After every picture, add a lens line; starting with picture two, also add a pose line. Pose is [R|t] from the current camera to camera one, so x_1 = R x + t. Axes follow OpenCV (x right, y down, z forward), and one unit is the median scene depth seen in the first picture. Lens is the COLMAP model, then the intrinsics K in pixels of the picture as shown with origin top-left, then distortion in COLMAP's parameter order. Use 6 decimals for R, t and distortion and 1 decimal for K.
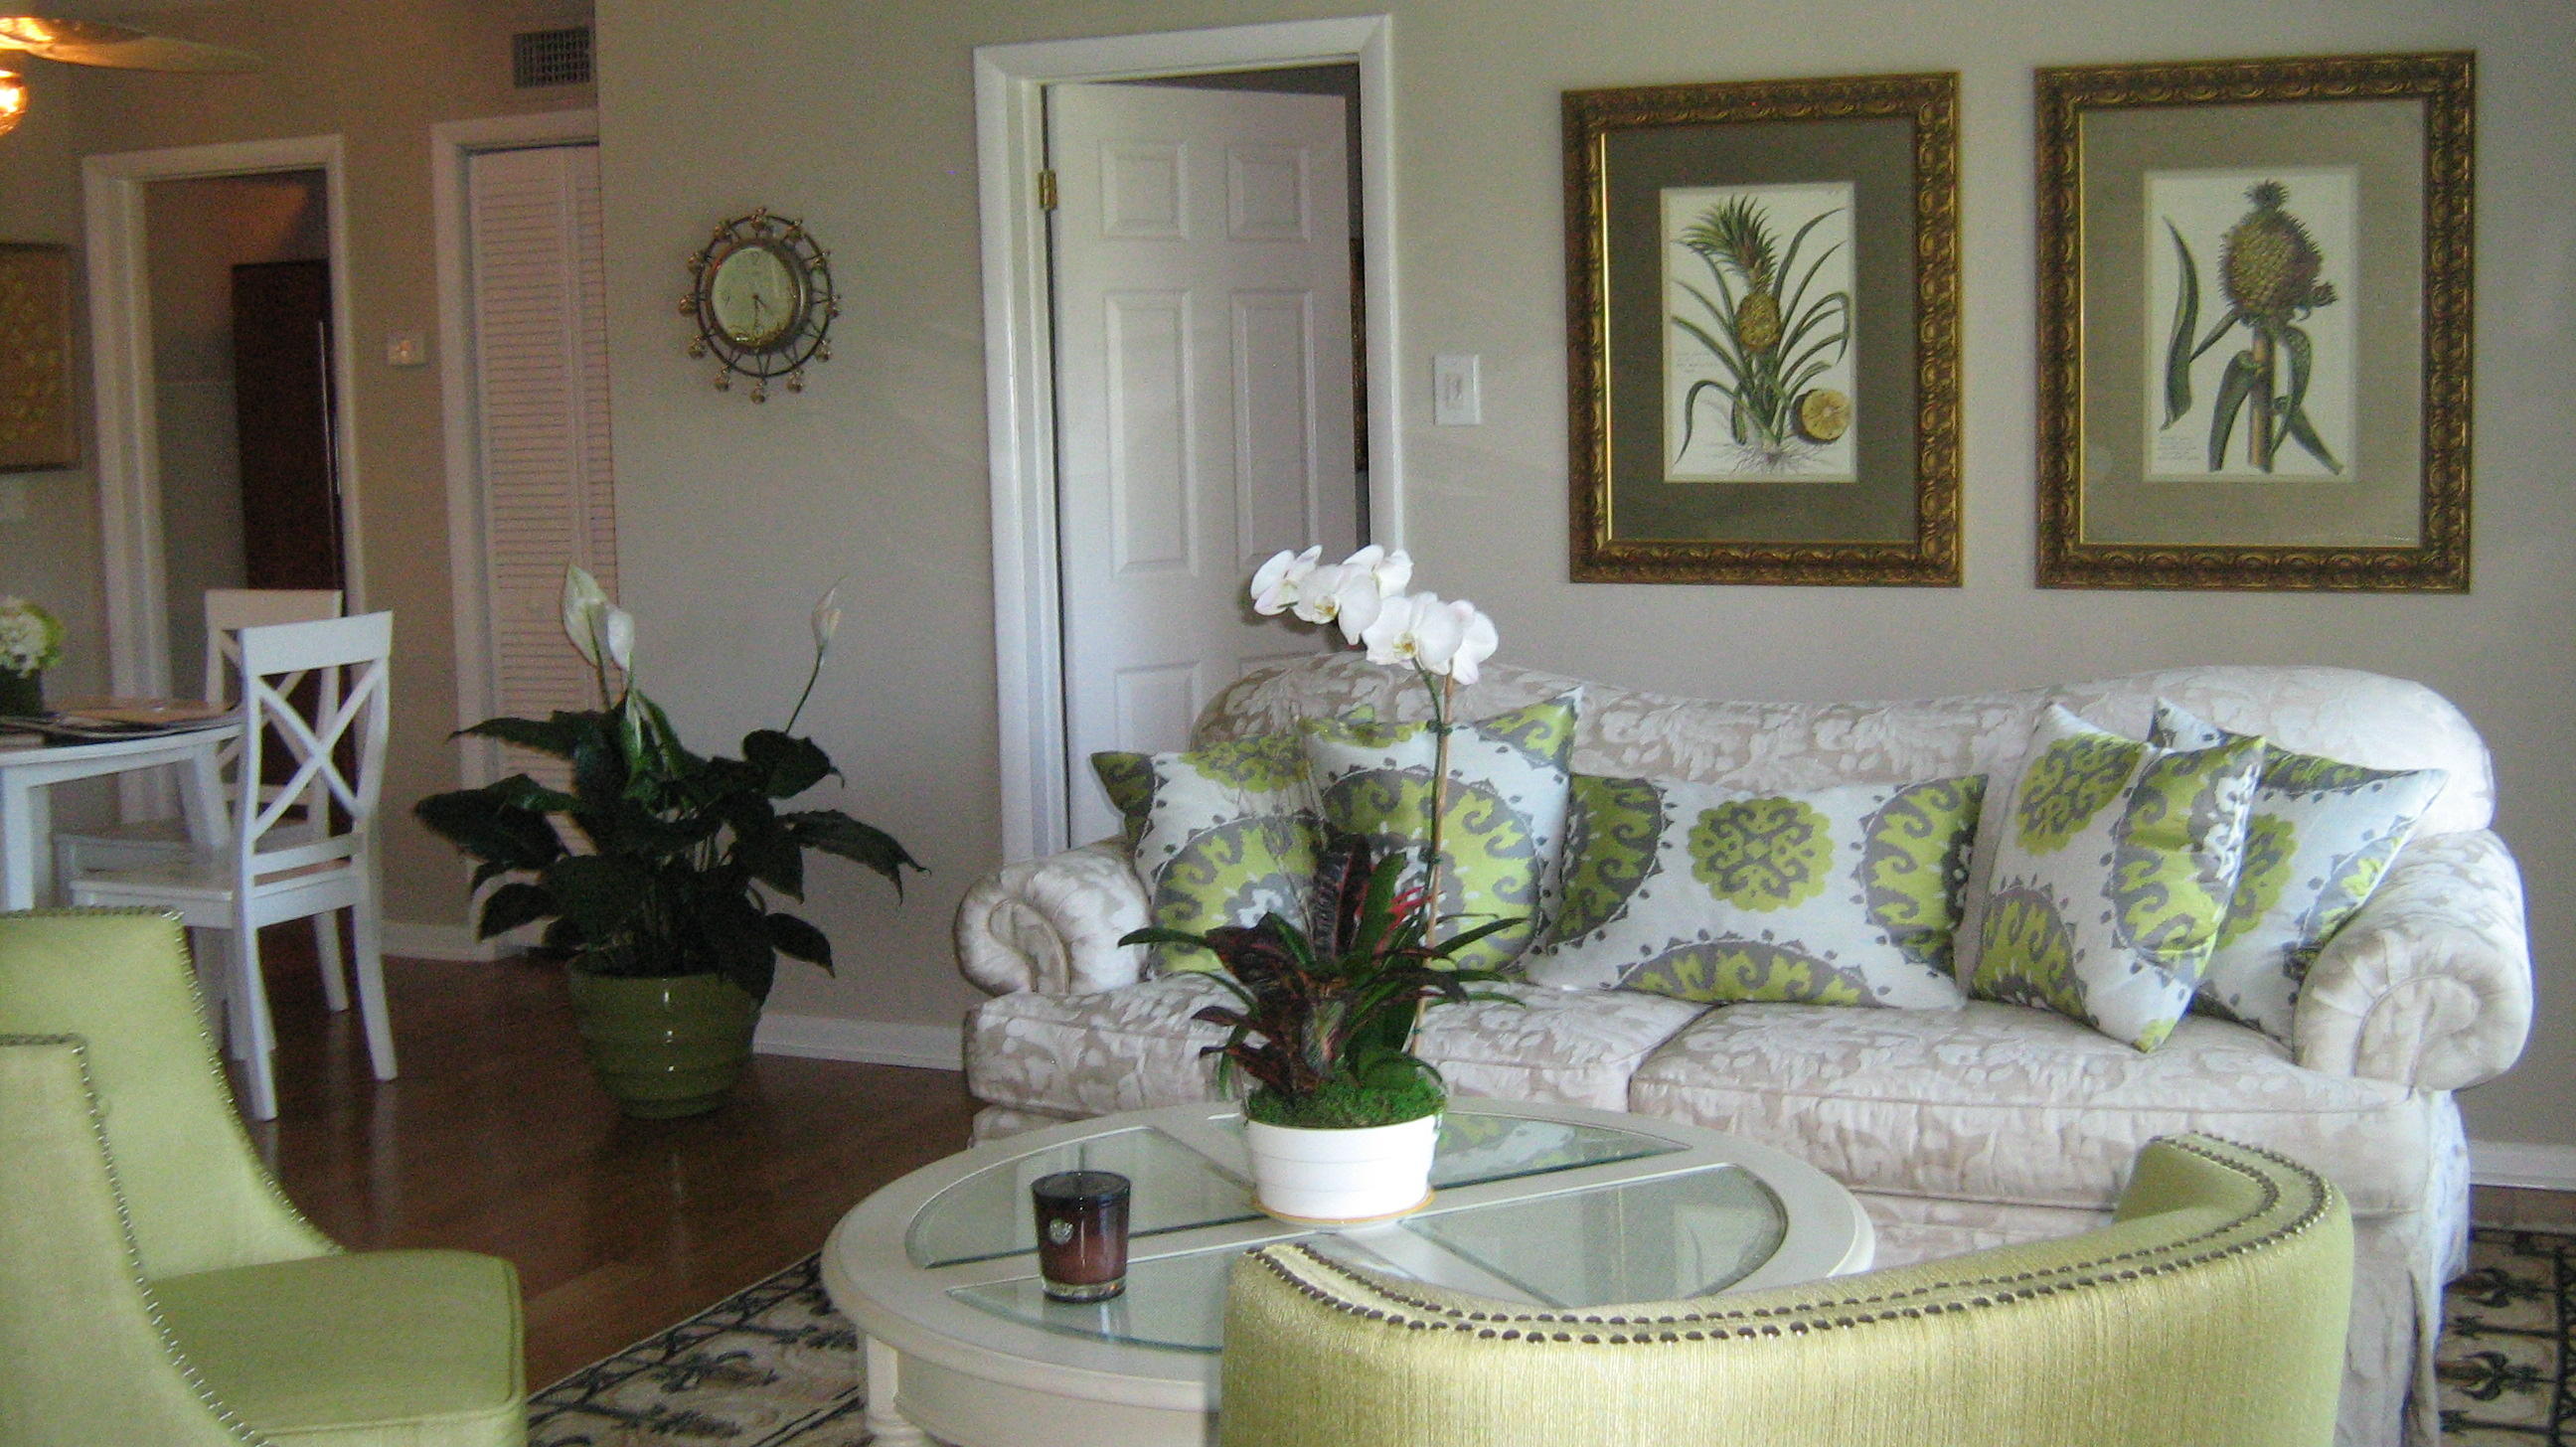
lens RADIAL K [[2956.0, 0, 1288.9], [0, 2956.0, 670.8], [0, 0, 1]] dist [-0.129872, 0.061392]
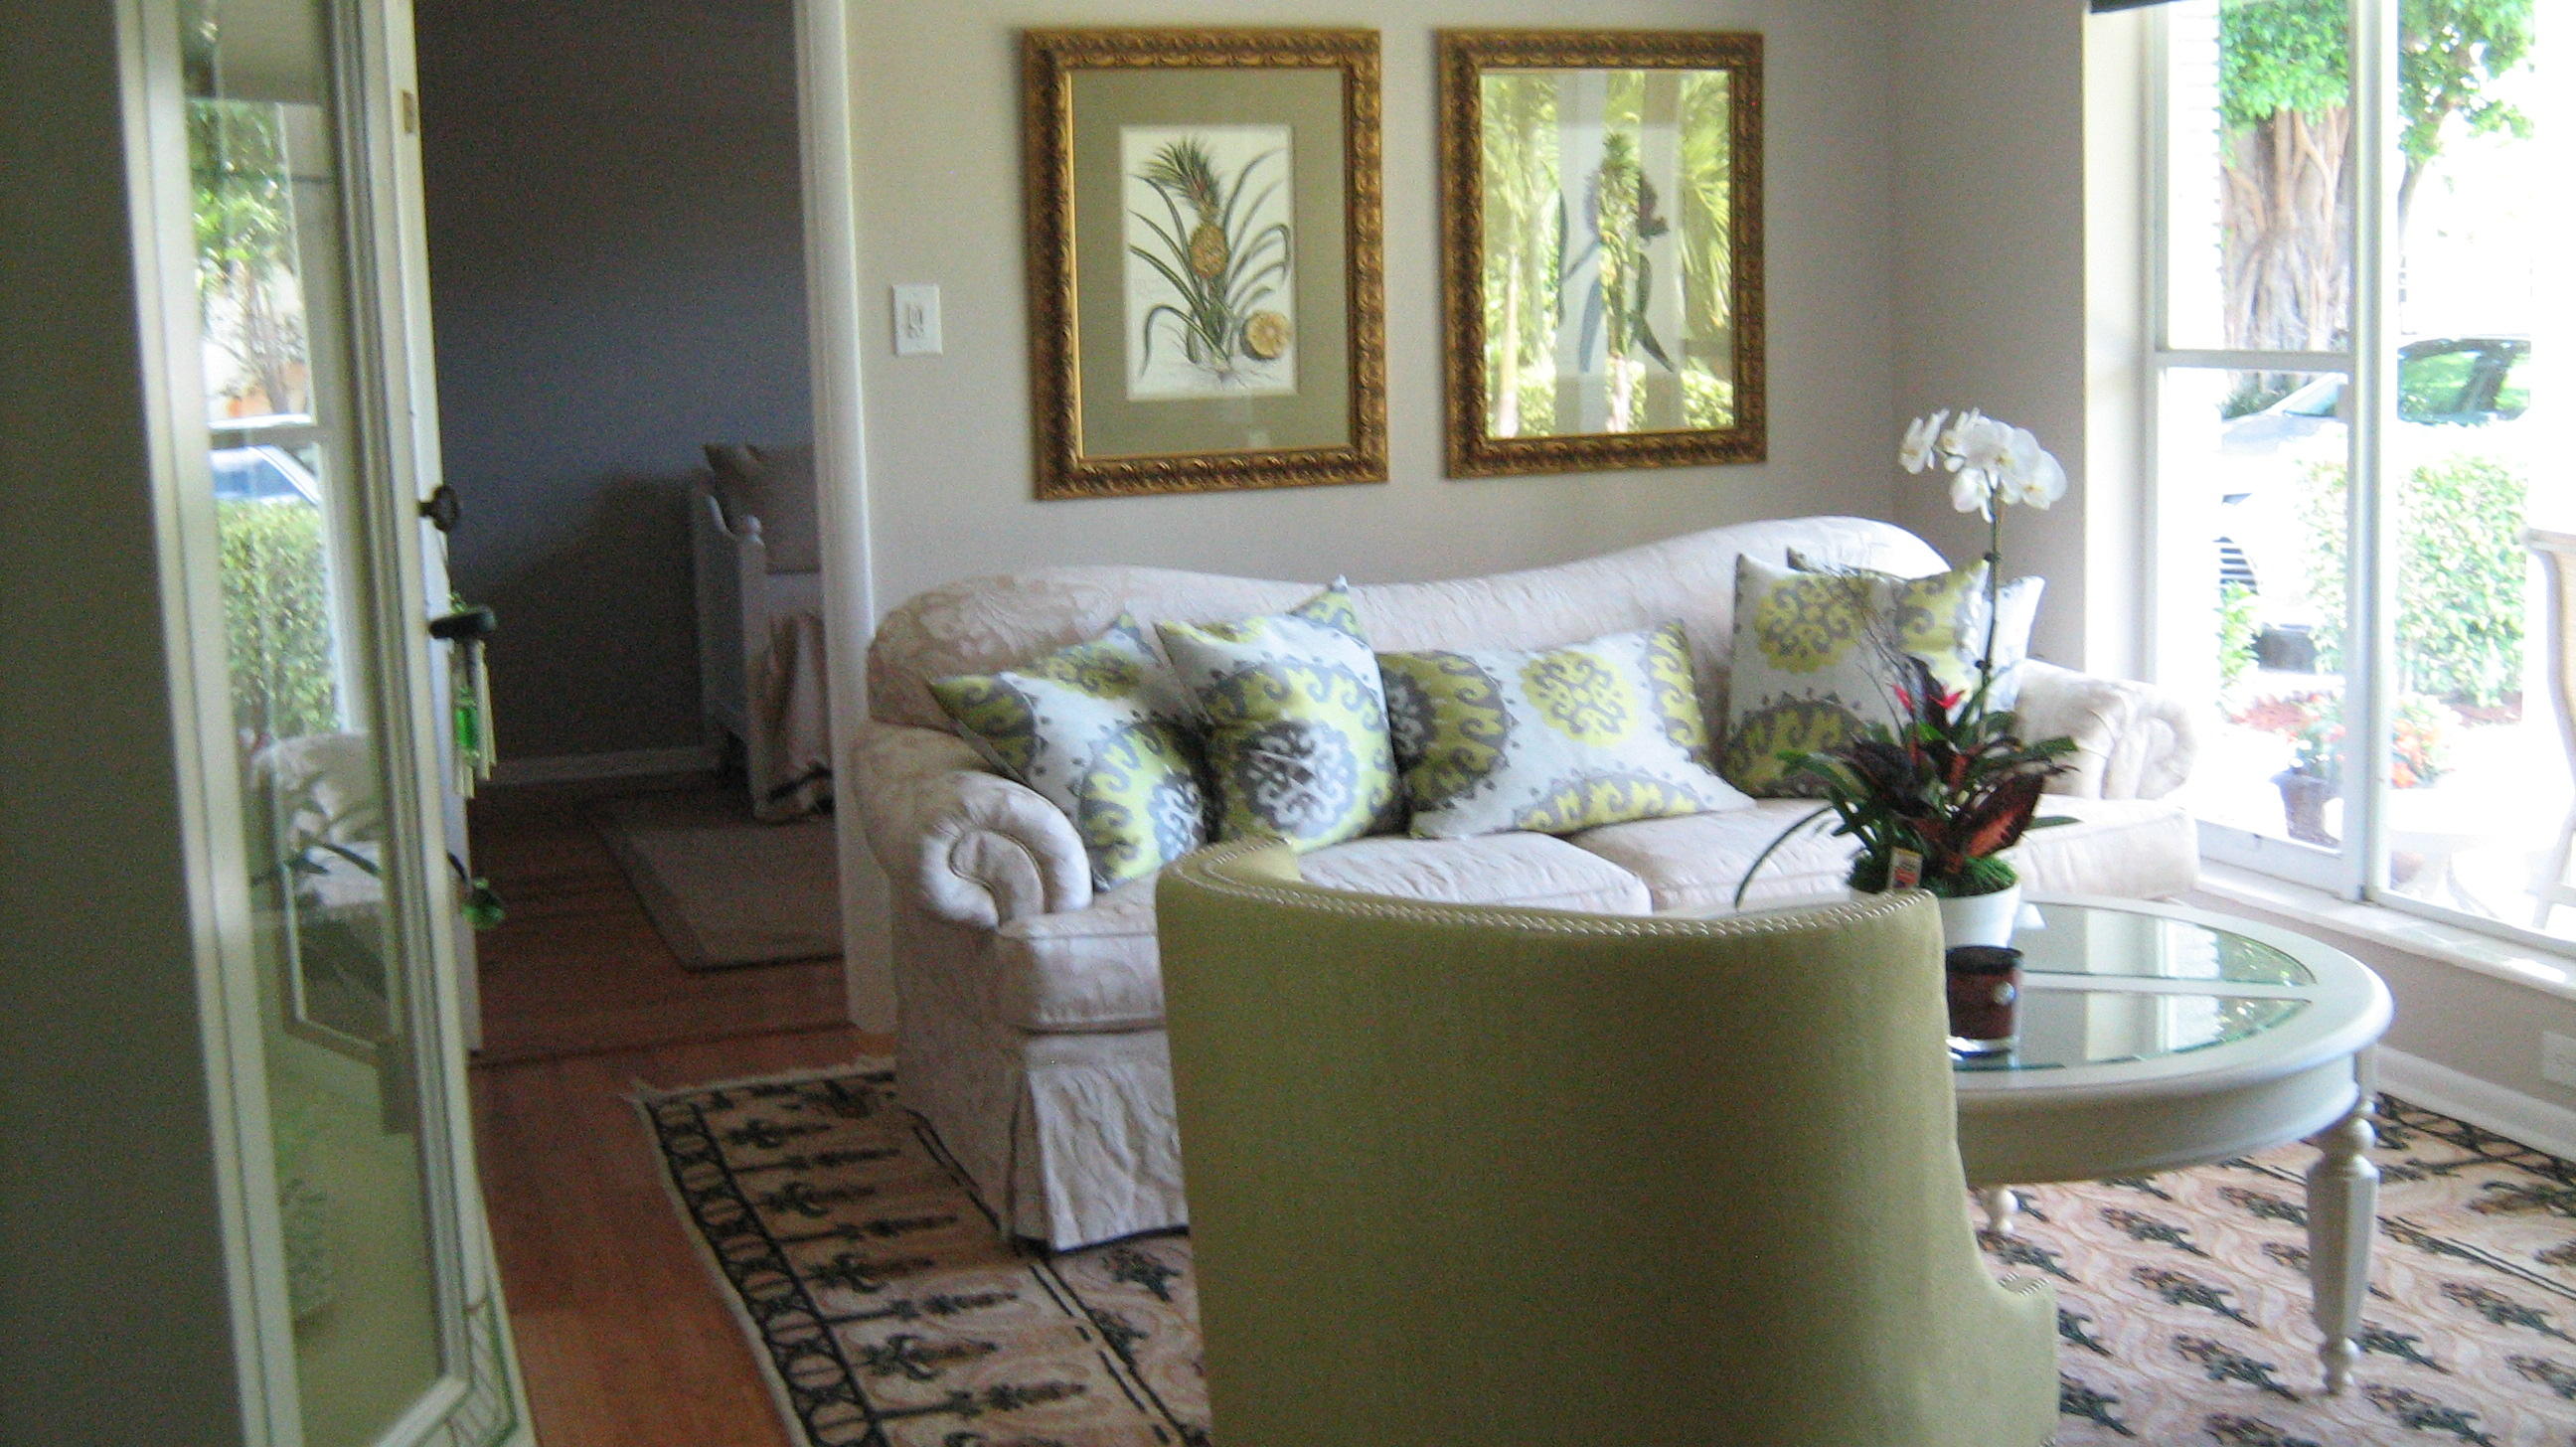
lens RADIAL K [[2956.0, 0, 1288.9], [0, 2956.0, 670.8], [0, 0, 1]] dist [-0.129872, 0.061392]
pose [[0.734418, -0.089087, 0.672825, -0.576208], [0.084872, 0.995621, 0.039186, -0.003742], [-0.673370, 0.028325, 0.738763, 0.177408]]
